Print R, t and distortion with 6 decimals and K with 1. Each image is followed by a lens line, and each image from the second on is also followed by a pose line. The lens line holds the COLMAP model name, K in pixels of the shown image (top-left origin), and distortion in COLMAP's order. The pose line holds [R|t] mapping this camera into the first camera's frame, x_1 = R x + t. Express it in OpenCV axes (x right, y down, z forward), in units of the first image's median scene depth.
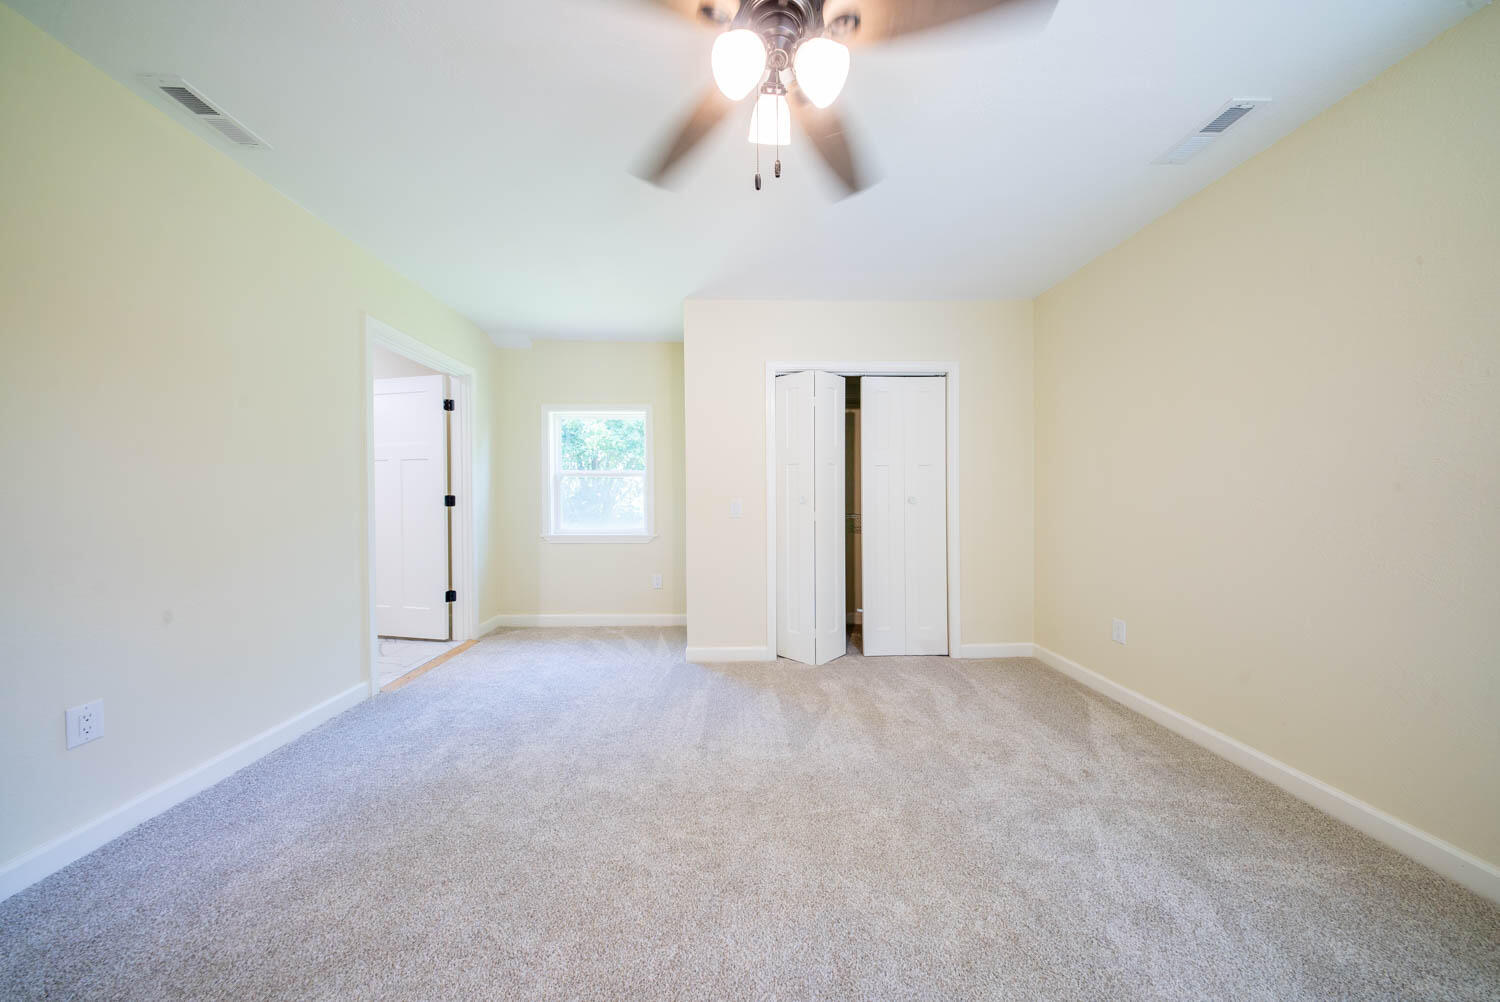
lens RADIAL K [[443.4, 0, 749.3], [0, 443.4, 501.1], [0, 0, 1]] dist [-0.000250, -0.000073]
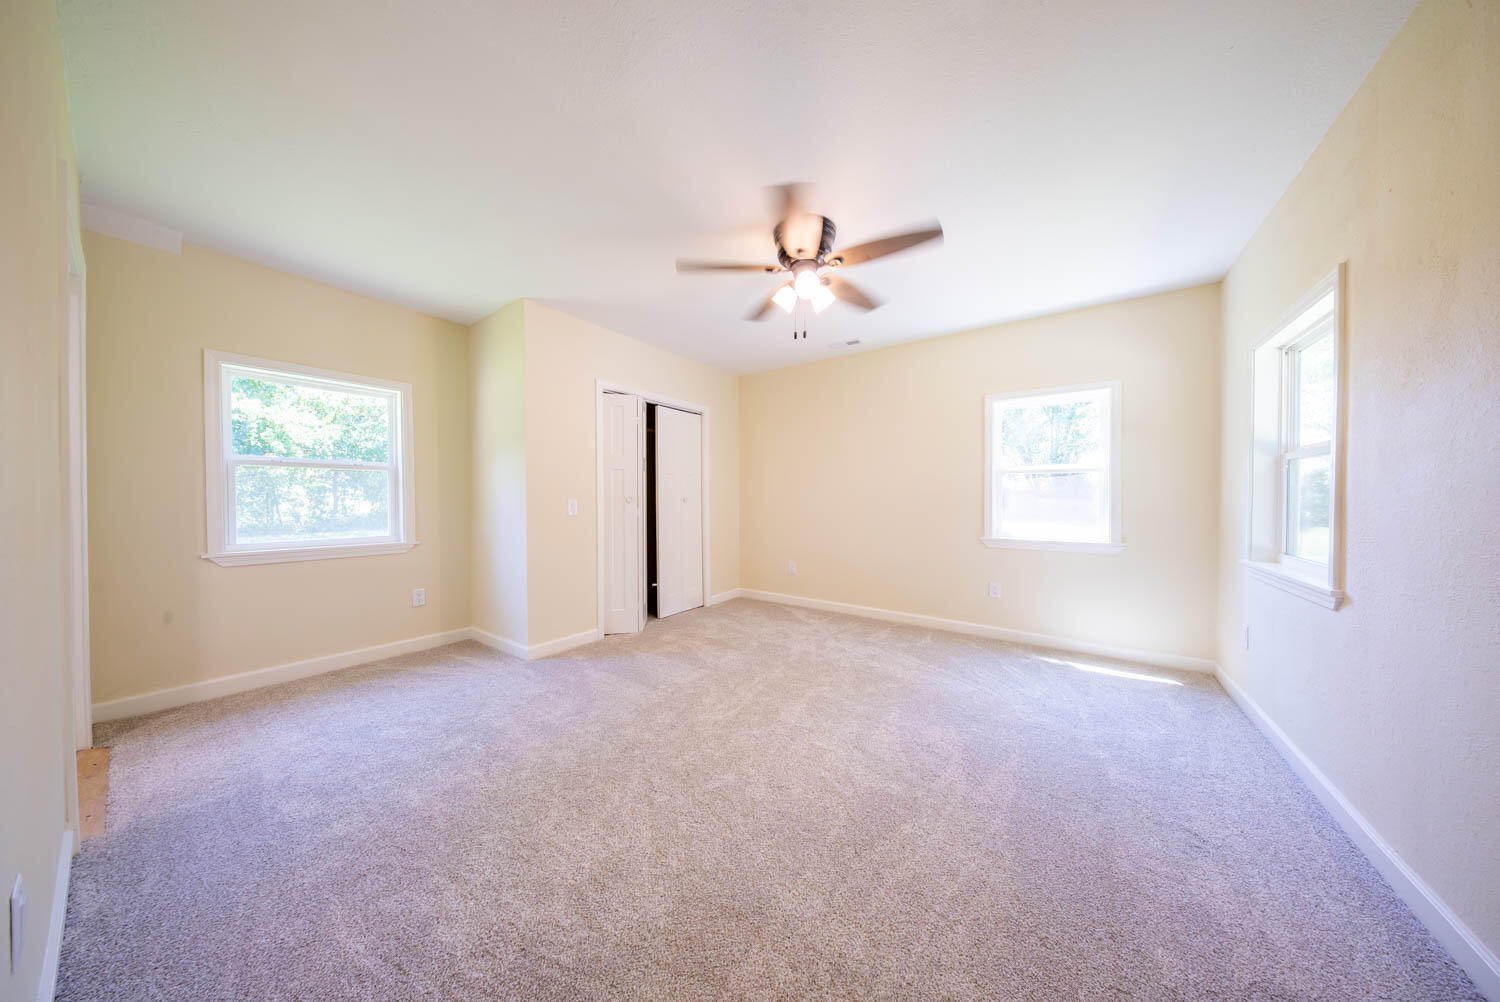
lens RADIAL K [[443.4, 0, 751.5], [0, 443.4, 501.5], [0, 0, 1]] dist [-0.000250, -0.000073]
pose [[0.598305, -0.003048, 0.801263, -0.633207], [0.004907, 0.999988, 0.000140, 0.004056], [-0.801253, 0.003848, 0.598313, -0.003258]]
